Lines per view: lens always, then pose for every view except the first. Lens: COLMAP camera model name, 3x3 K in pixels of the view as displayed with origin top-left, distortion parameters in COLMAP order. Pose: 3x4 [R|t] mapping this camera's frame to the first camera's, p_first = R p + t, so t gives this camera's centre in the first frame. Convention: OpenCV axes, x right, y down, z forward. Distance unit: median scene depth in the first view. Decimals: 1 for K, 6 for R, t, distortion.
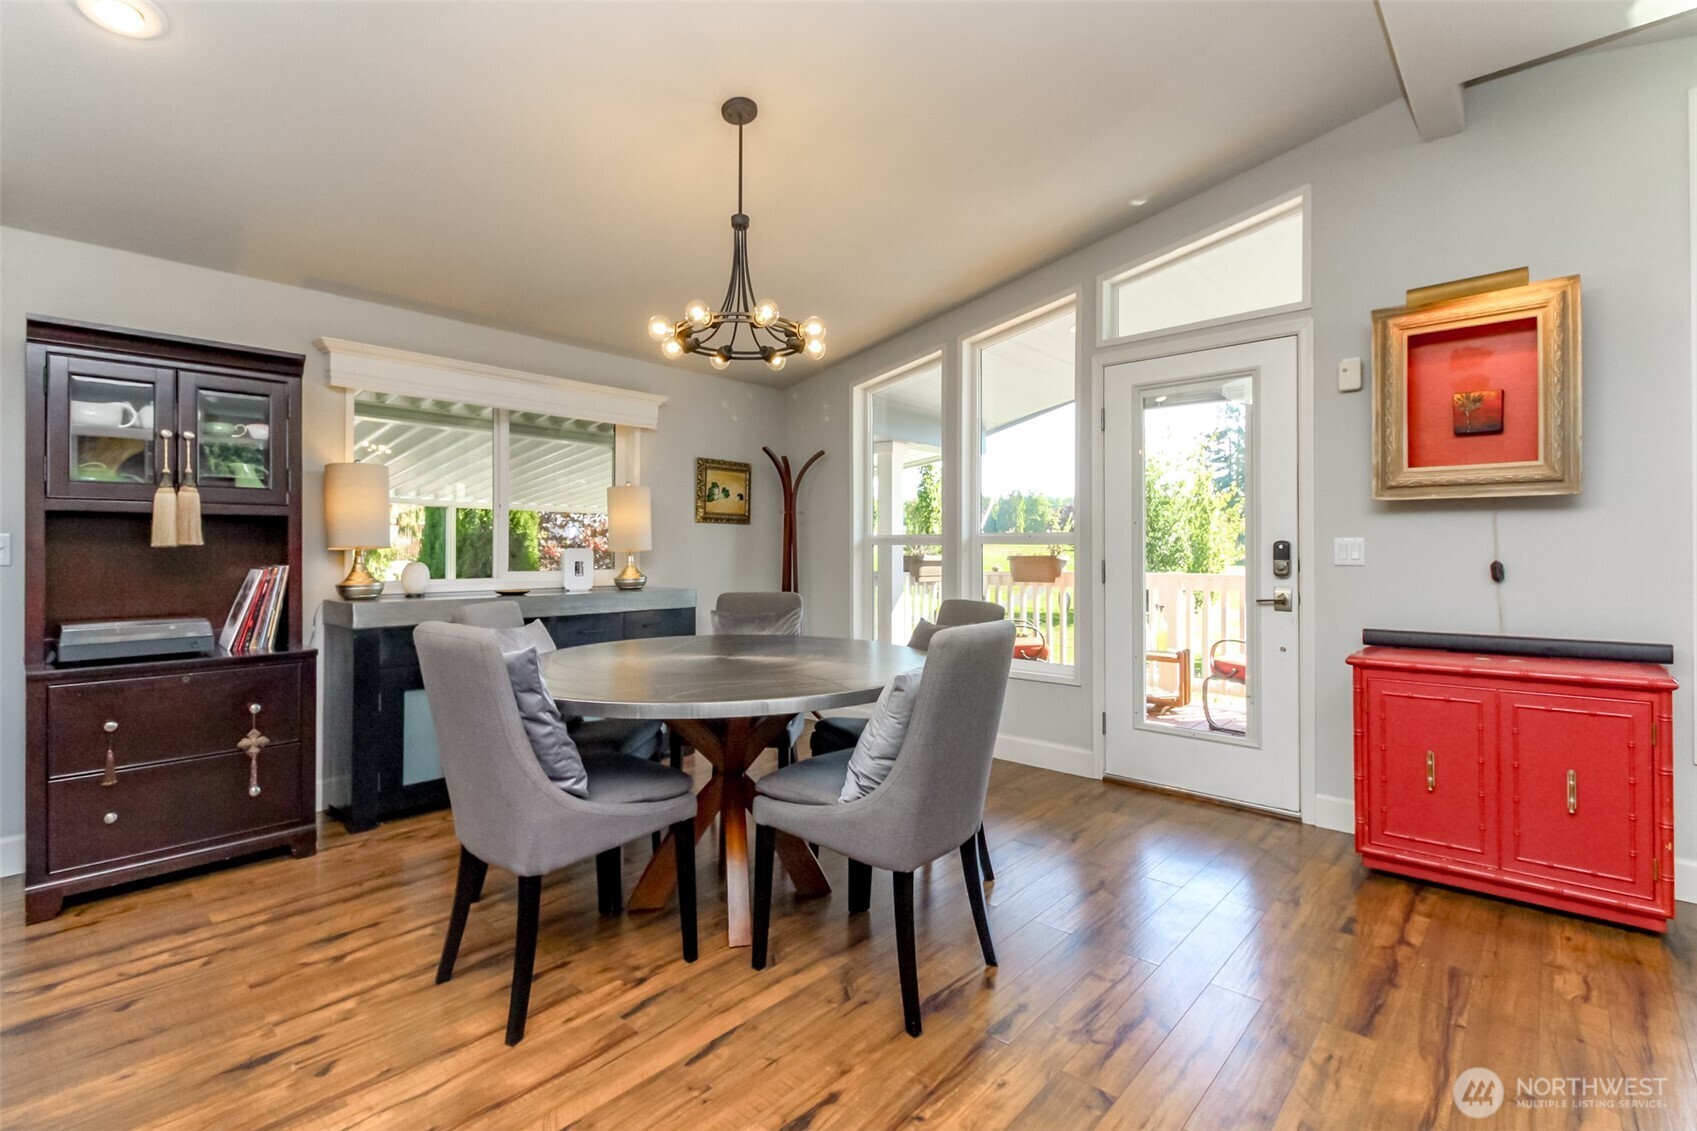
lens RADIAL K [[780.5, 0, 815.6], [0, 780.5, 538.9], [0, 0, 1]] dist [0.012678, -0.008942]
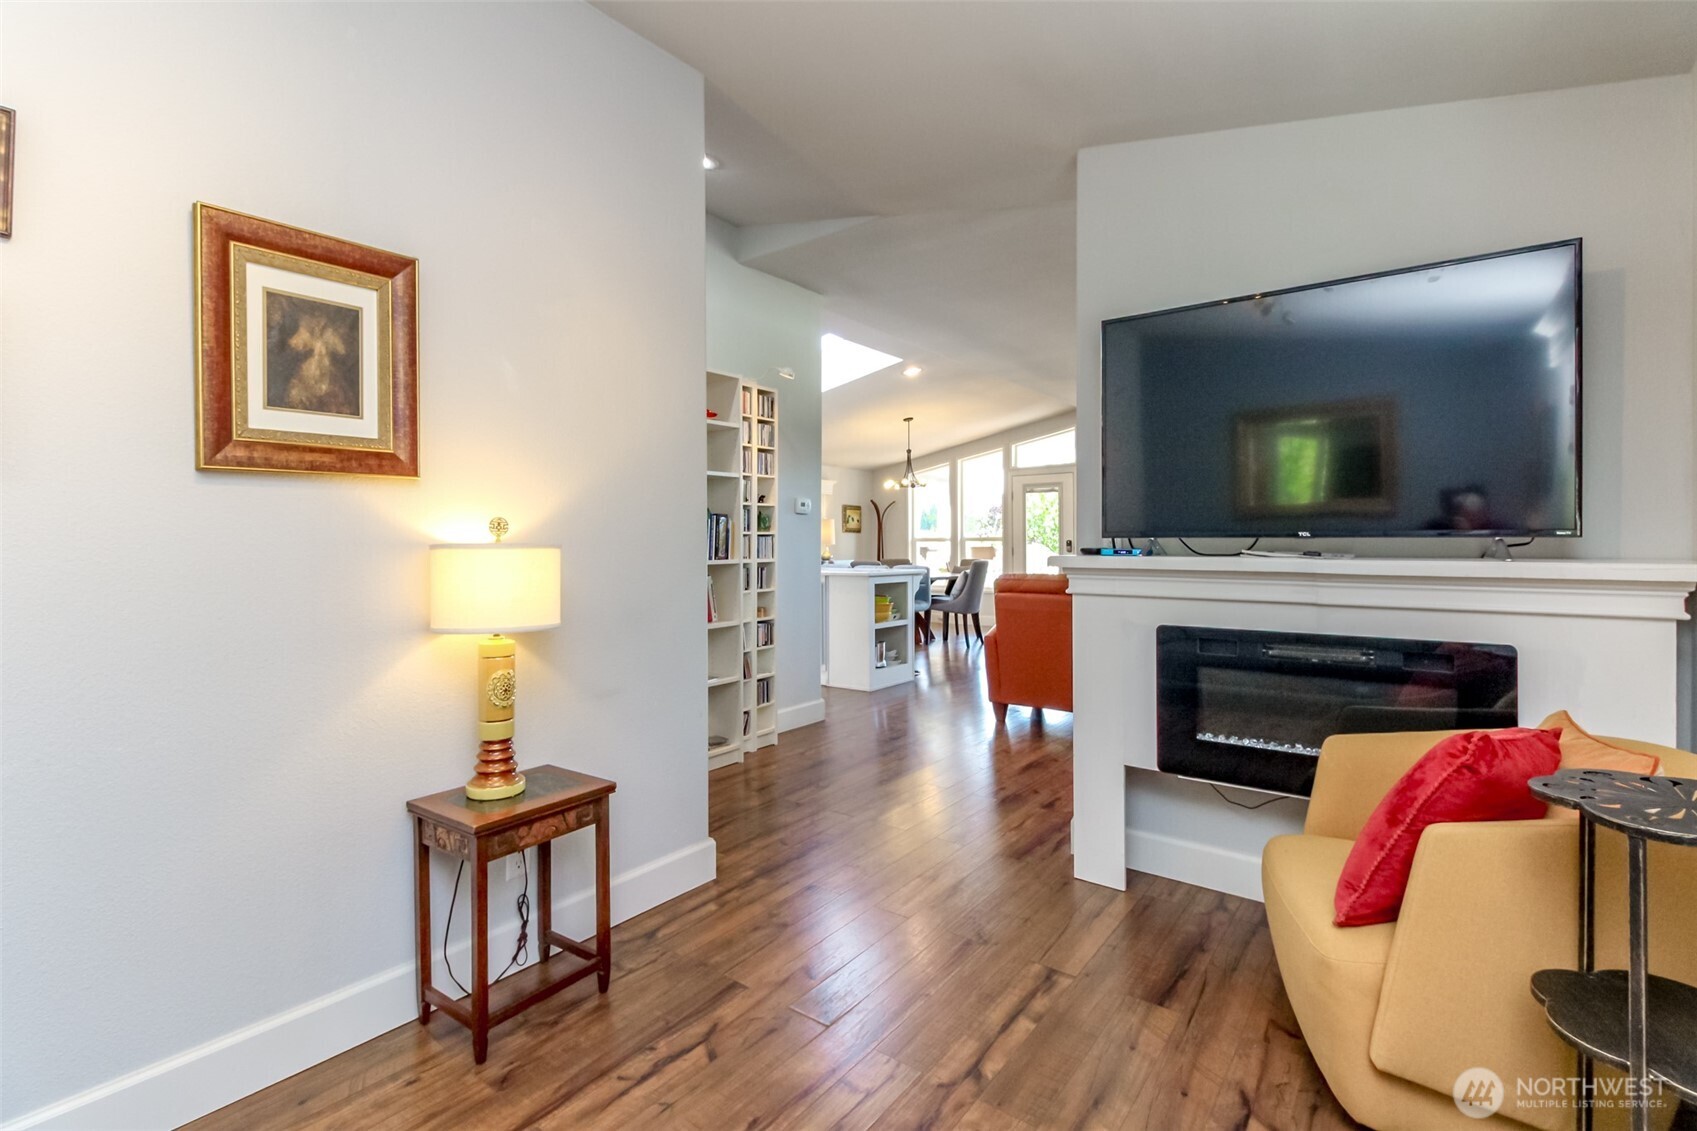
lens RADIAL K [[780.5, 0, 831.9], [0, 780.5, 555.7], [0, 0, 1]] dist [0.012678, -0.008942]
pose [[0.994636, -0.003535, 0.103374, -0.690699], [0.000657, 0.999612, 0.027863, -0.028116], [-0.103433, -0.027645, 0.994252, -2.117661]]
